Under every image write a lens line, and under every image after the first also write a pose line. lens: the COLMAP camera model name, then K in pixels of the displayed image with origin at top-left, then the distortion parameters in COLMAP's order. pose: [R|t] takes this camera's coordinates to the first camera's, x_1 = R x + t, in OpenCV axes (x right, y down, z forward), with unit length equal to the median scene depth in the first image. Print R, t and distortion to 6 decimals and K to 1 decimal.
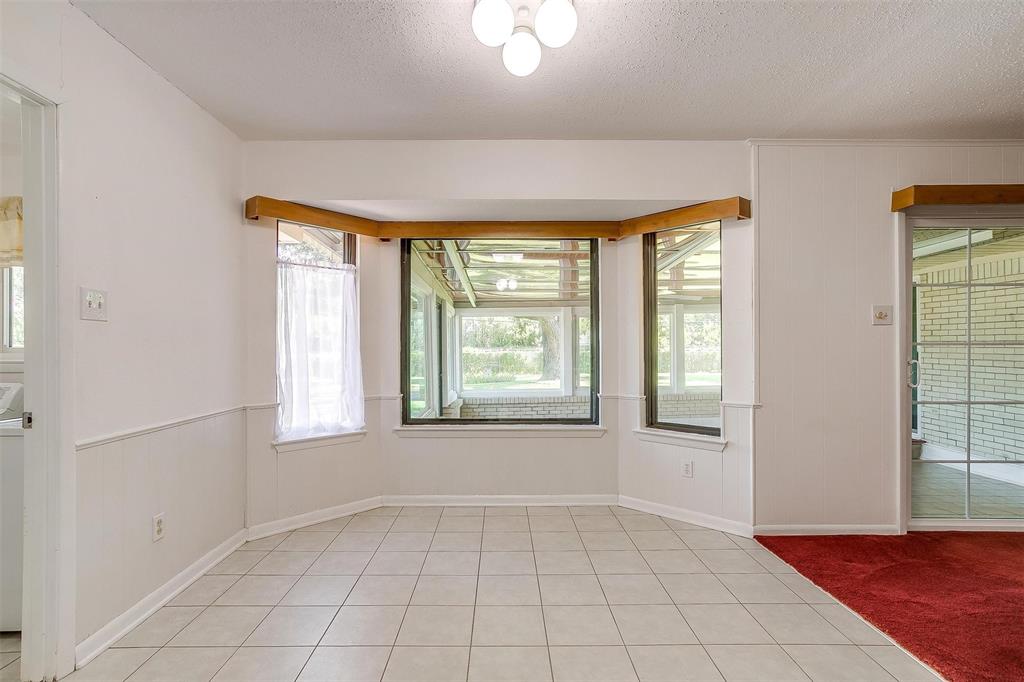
lens RADIAL K [[499.3, 0, 498.4], [0, 499.3, 344.1], [0, 0, 1]] dist [-0.027014, 0.019818]
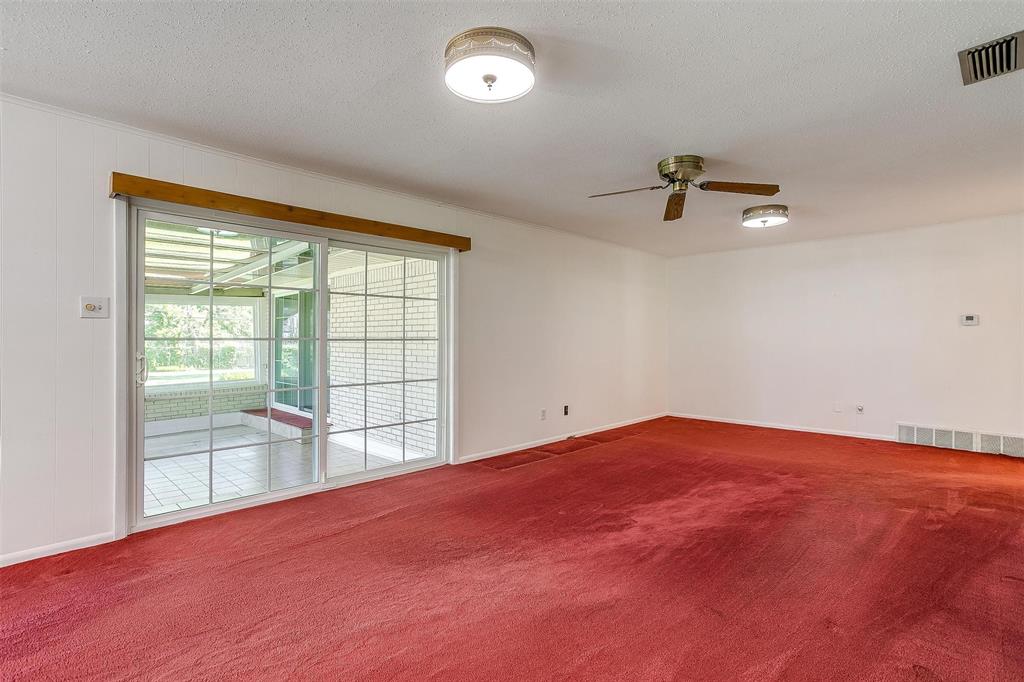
lens RADIAL K [[499.3, 0, 518.5], [0, 499.3, 337.1], [0, 0, 1]] dist [-0.027014, 0.019818]
pose [[0.694123, 0.008685, 0.719804, 0.591803], [-0.007204, 0.999961, -0.005119, -0.003973], [-0.719821, -0.001632, 0.694158, -0.187862]]
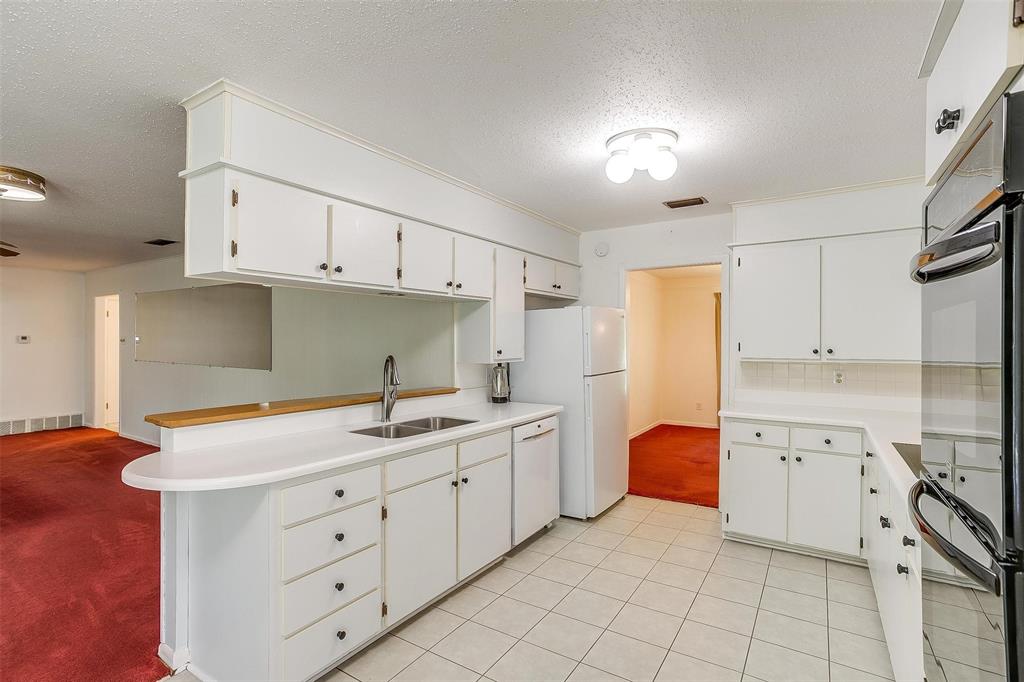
lens RADIAL K [[499.3, 0, 512.9], [0, 499.3, 340.1], [0, 0, 1]] dist [-0.027014, 0.019818]
pose [[-0.846769, 0.000939, 0.531960, -0.207898], [-0.002386, 0.999982, -0.005564, -0.060670], [-0.531955, -0.005981, -0.846751, 0.507601]]
